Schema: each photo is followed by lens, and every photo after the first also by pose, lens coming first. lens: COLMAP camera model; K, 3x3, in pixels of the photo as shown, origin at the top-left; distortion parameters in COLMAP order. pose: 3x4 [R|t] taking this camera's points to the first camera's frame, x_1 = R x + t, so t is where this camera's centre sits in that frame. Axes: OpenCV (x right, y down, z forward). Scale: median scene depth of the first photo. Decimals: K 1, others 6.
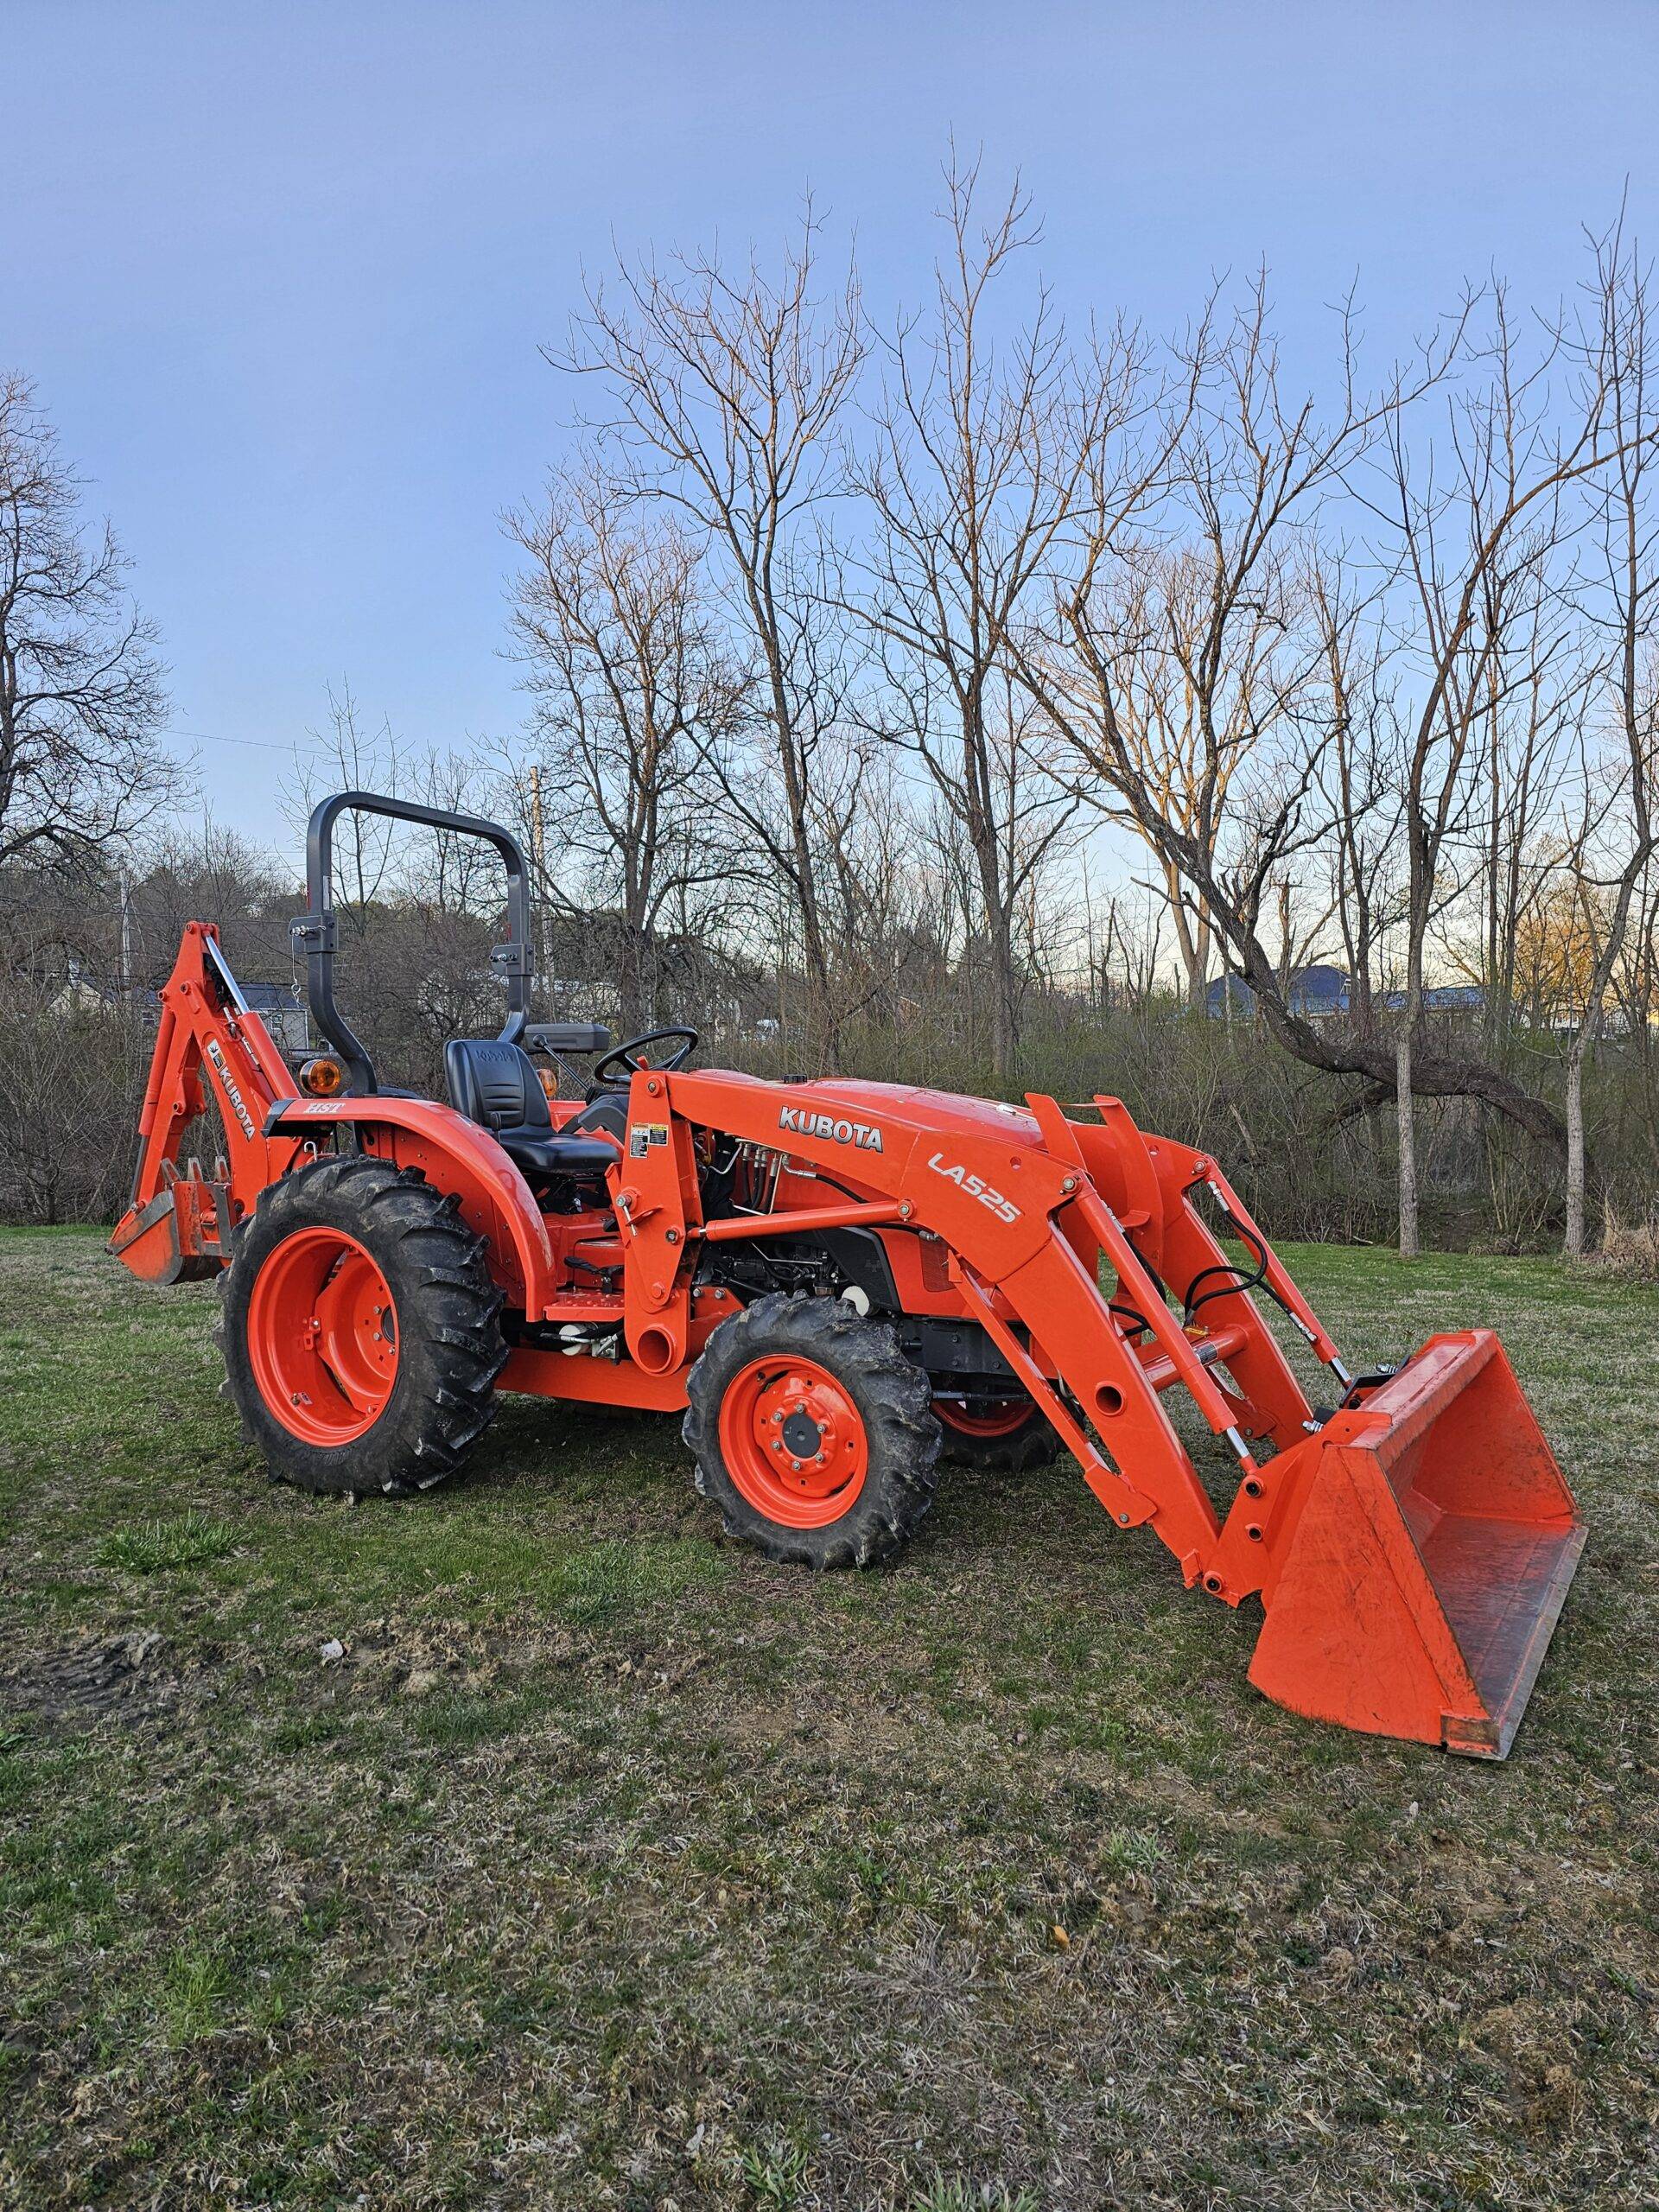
lens RADIAL K [[1482.6, 0, 794.2], [0, 1482.6, 1124.8], [0, 0, 1]] dist [0.059161, -0.049297]
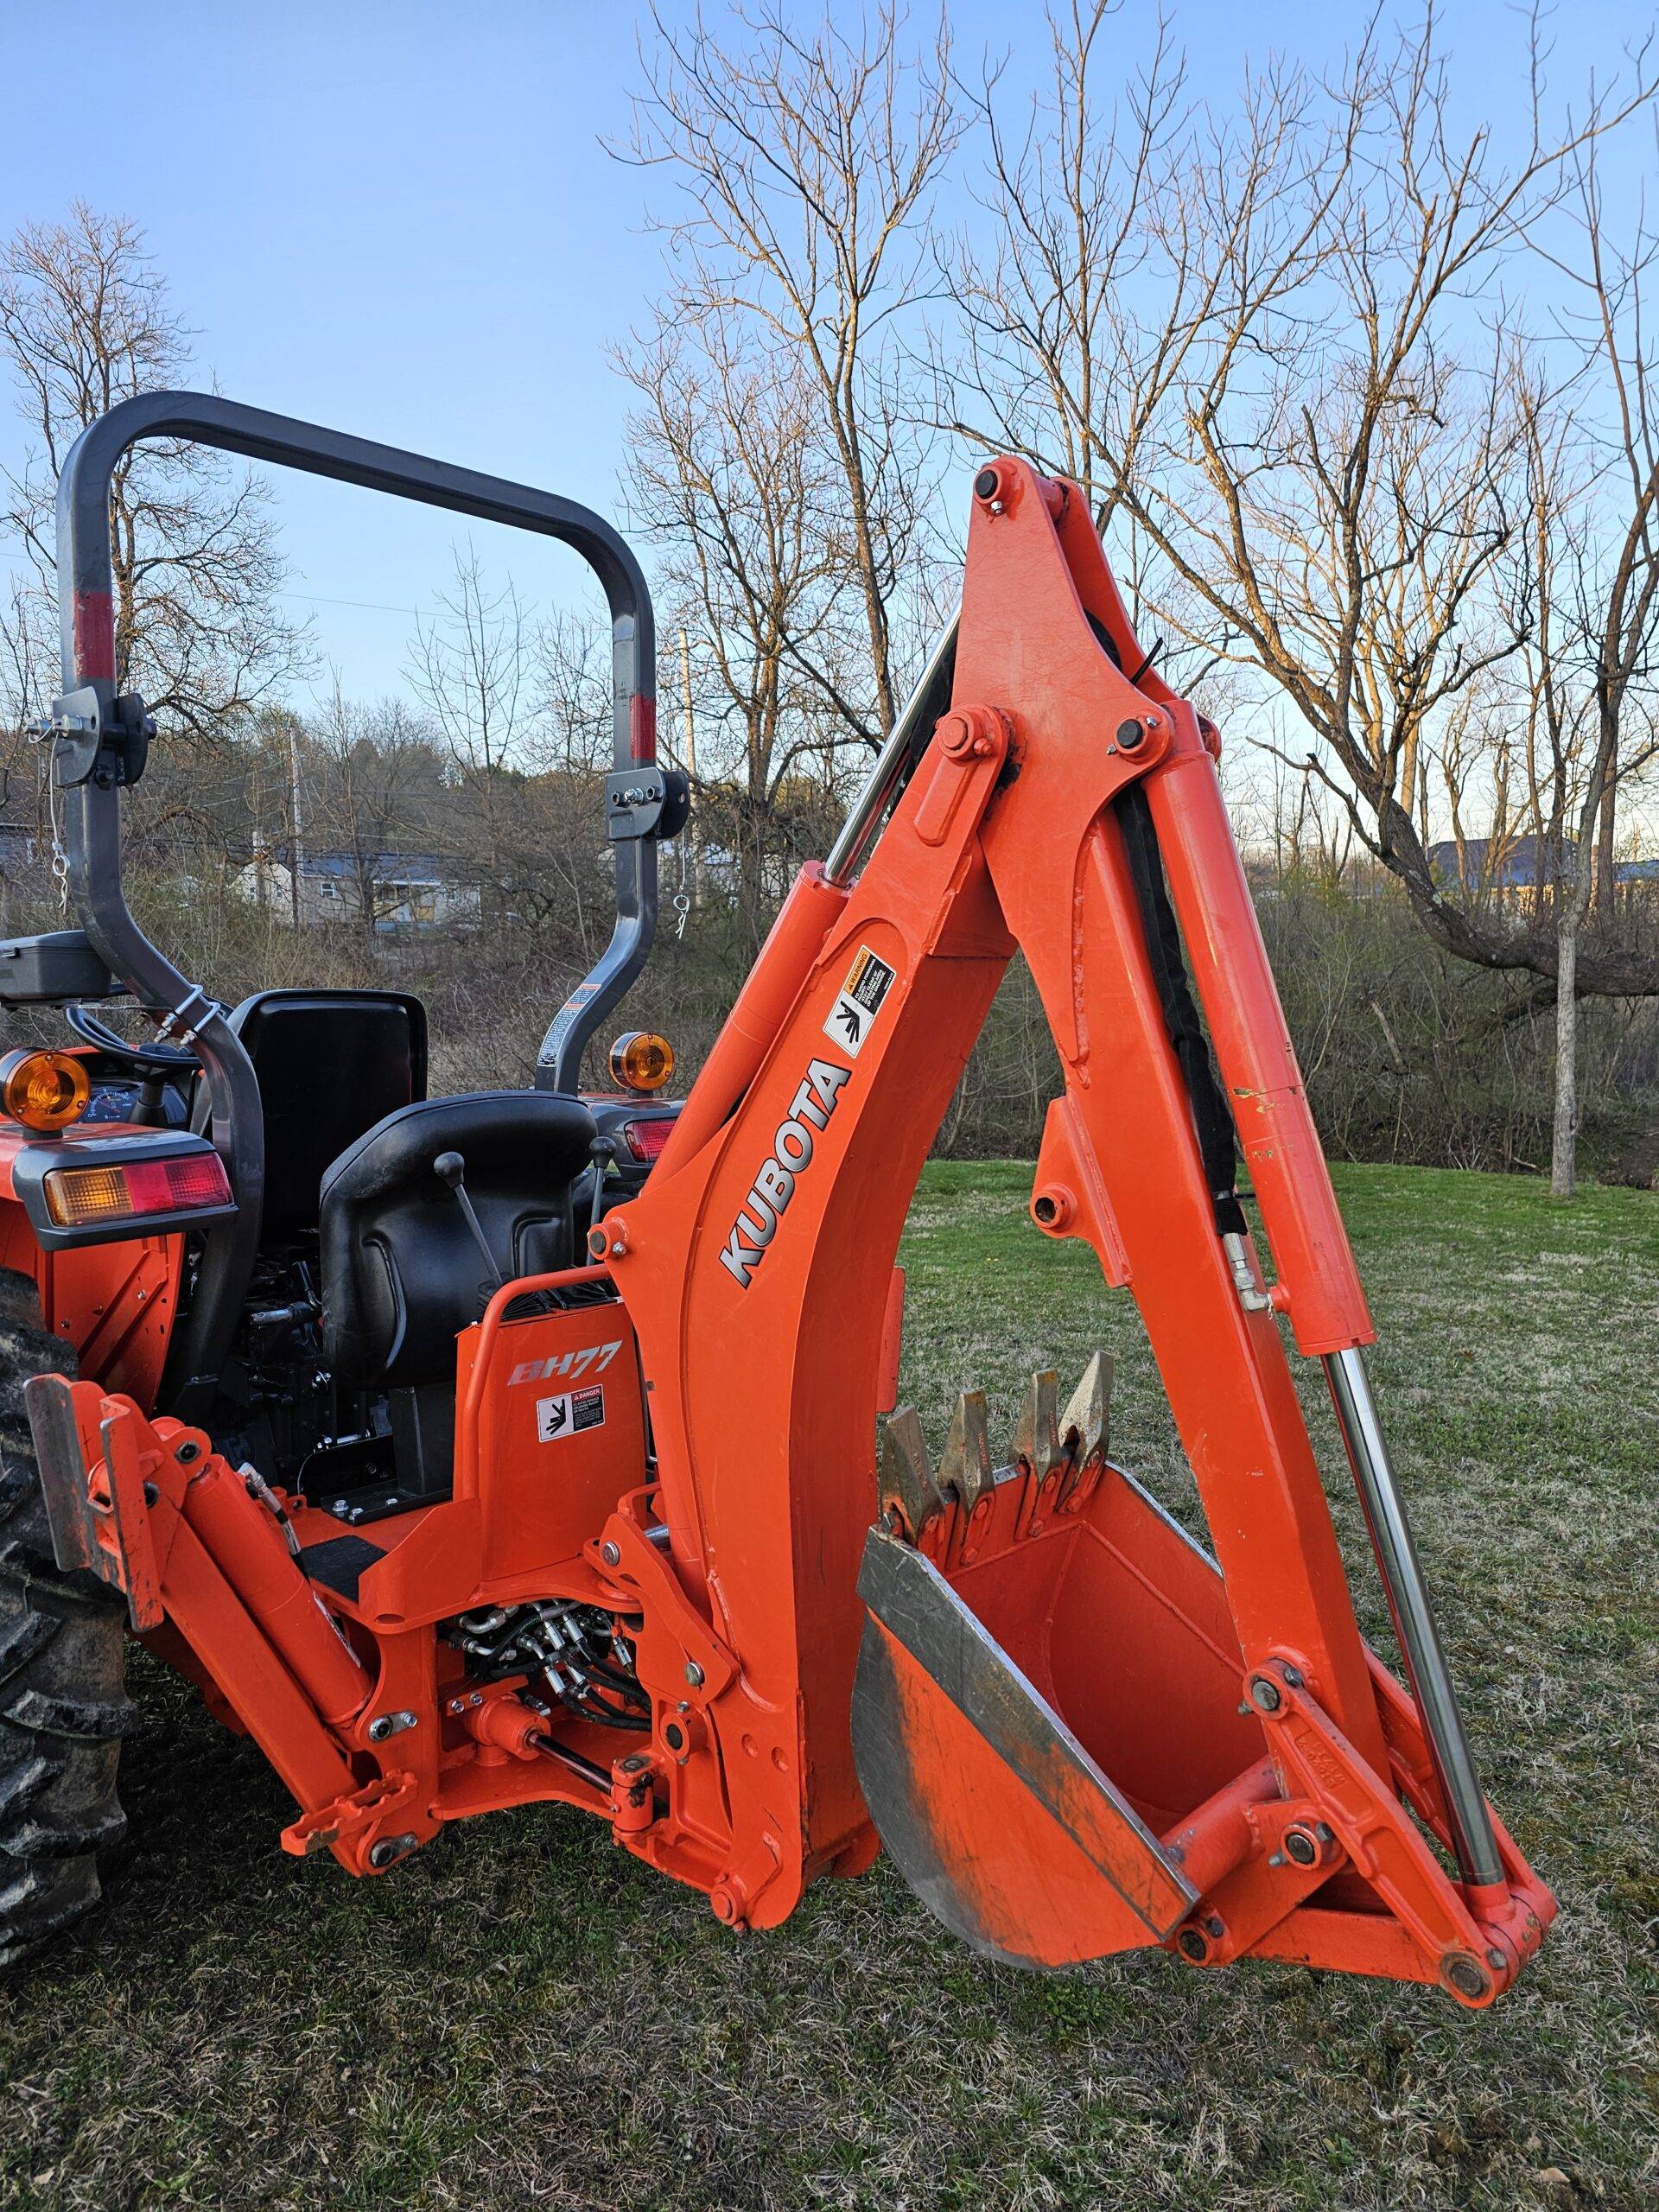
lens RADIAL K [[1482.6, 0, 805.1], [0, 1482.6, 1099.6], [0, 0, 1]] dist [0.059161, -0.049297]
pose [[0.992575, 0.019081, -0.120125, 0.079351], [-0.010657, 0.997463, 0.070382, -0.016524], [0.121164, -0.068580, 0.990261, 0.107691]]
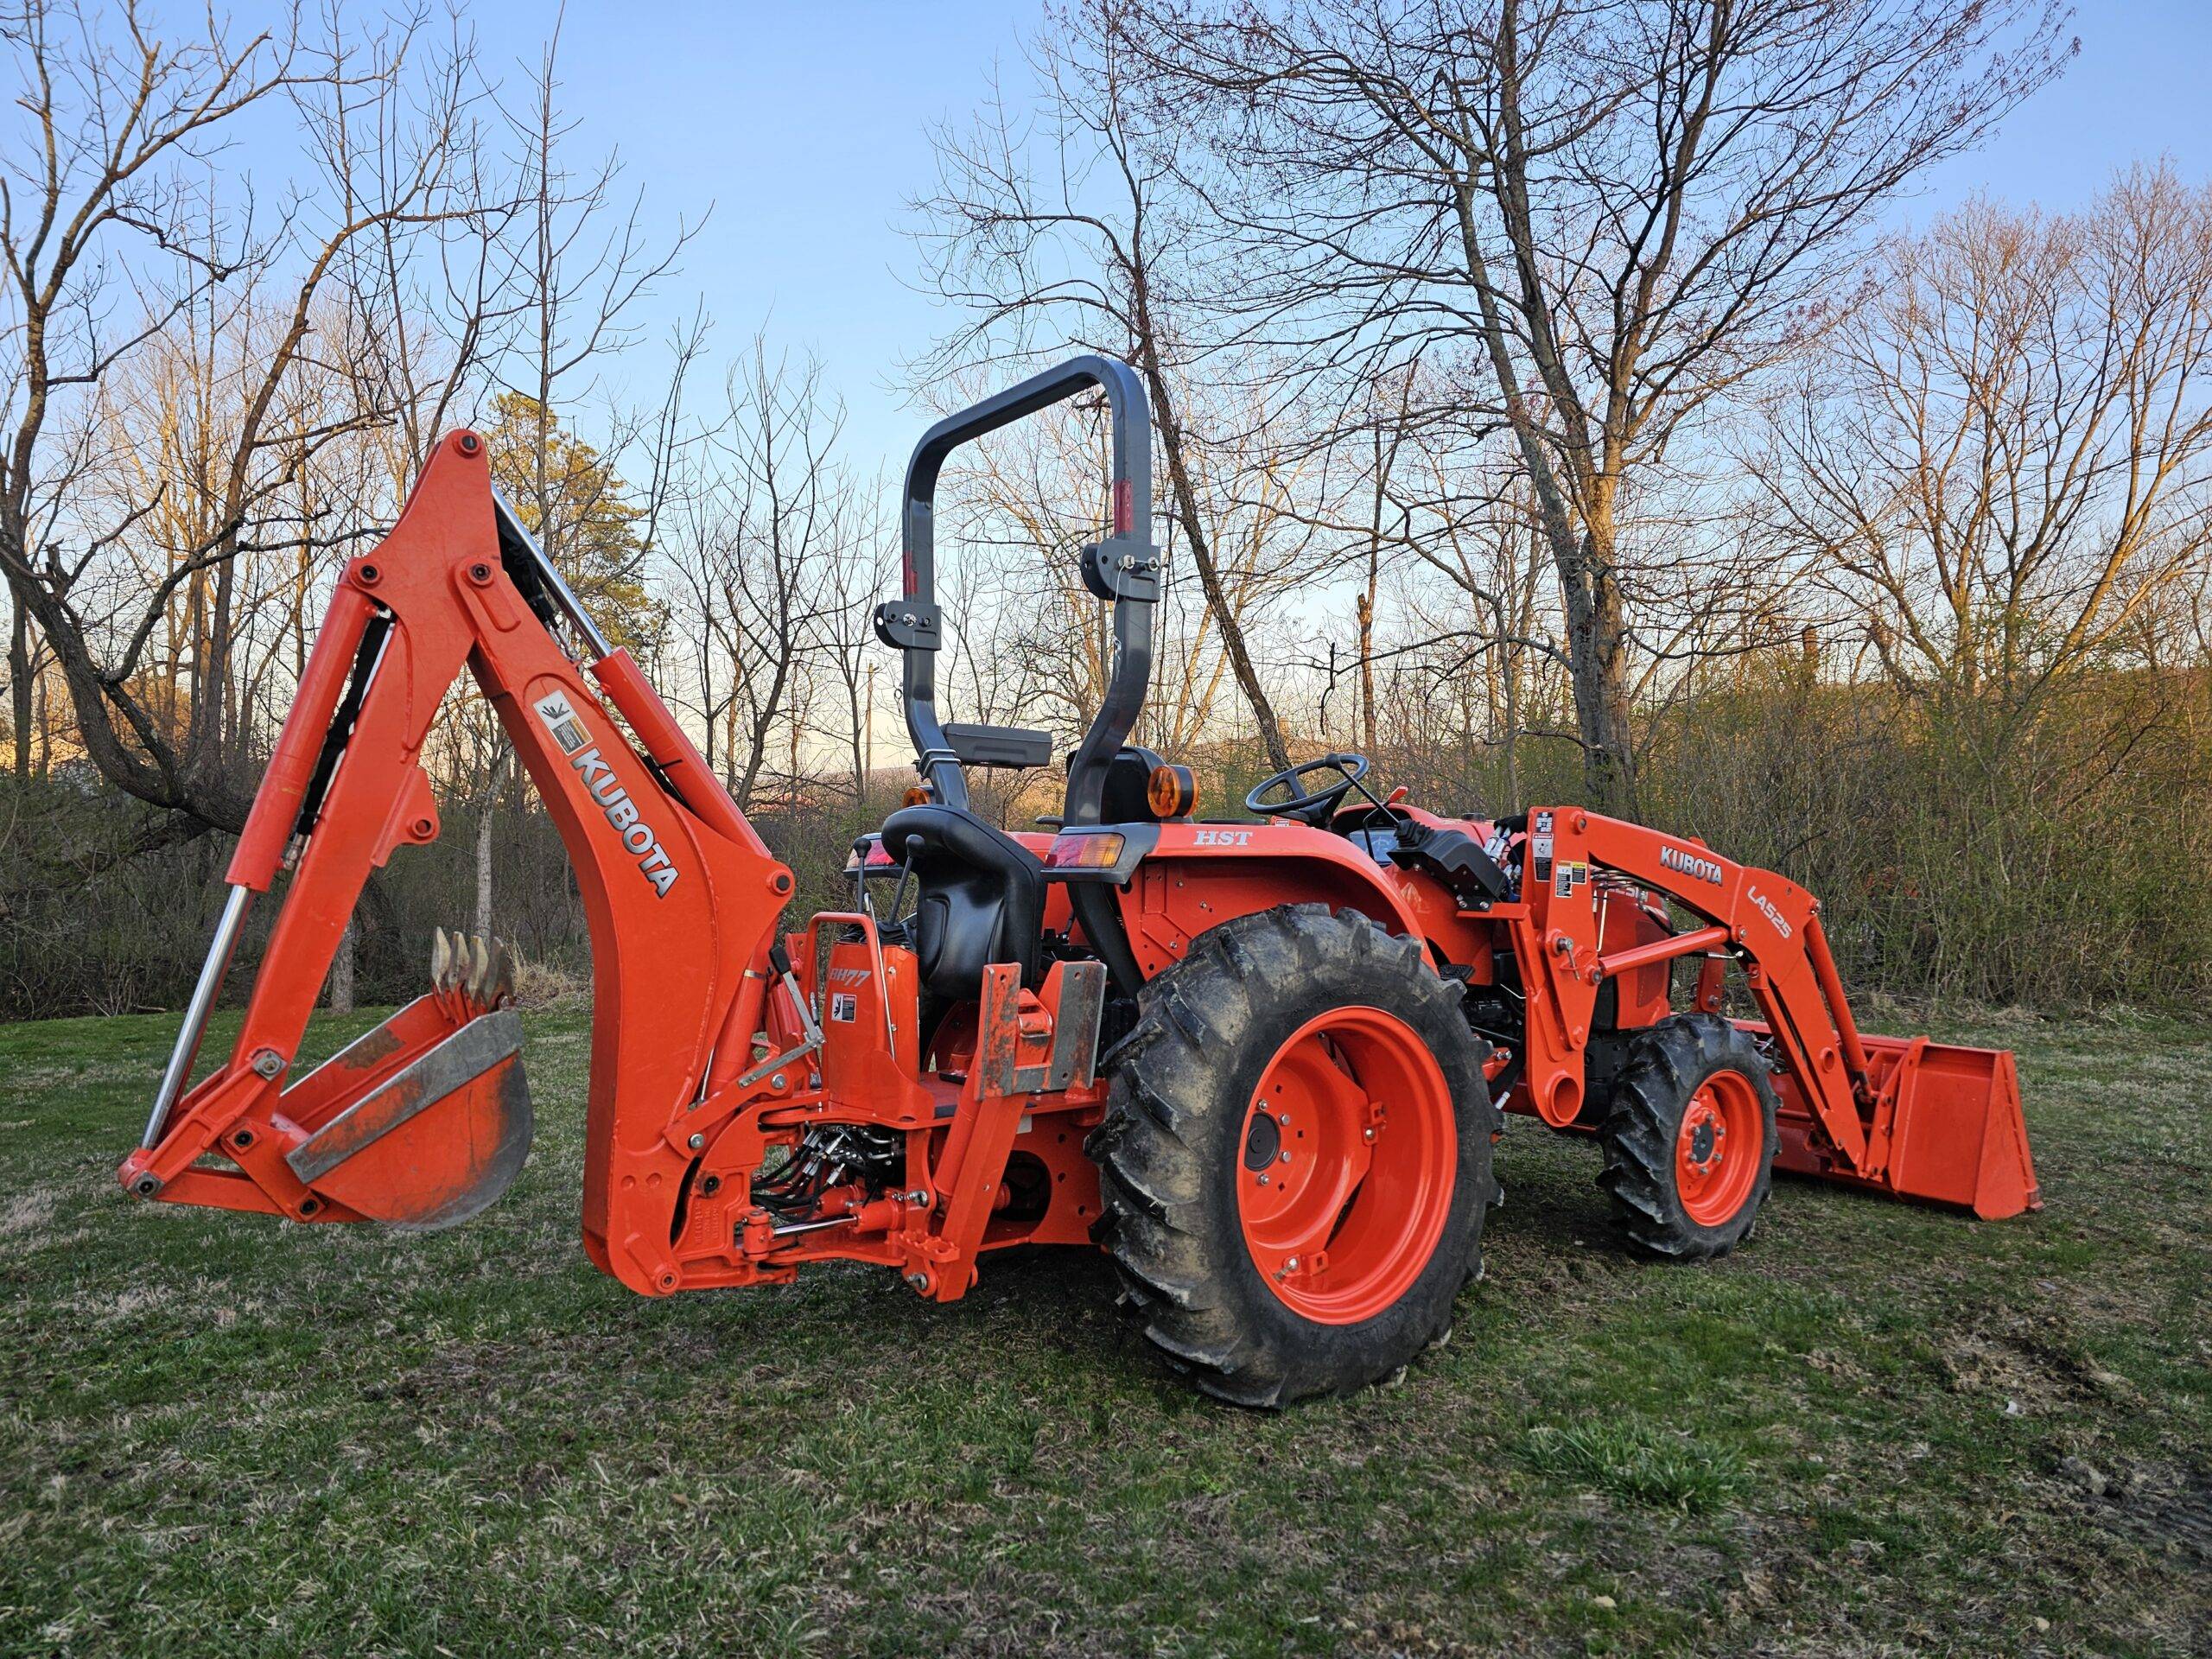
lens RADIAL K [[1482.6, 0, 1125.5], [0, 1482.6, 832.0], [0, 0, 1]] dist [0.059161, -0.049297]
pose [[0.352919, 0.020634, 0.935426, -0.244829], [0.003252, 0.999724, -0.023279, 0.000341], [-0.935648, 0.011257, 0.352755, 0.205490]]
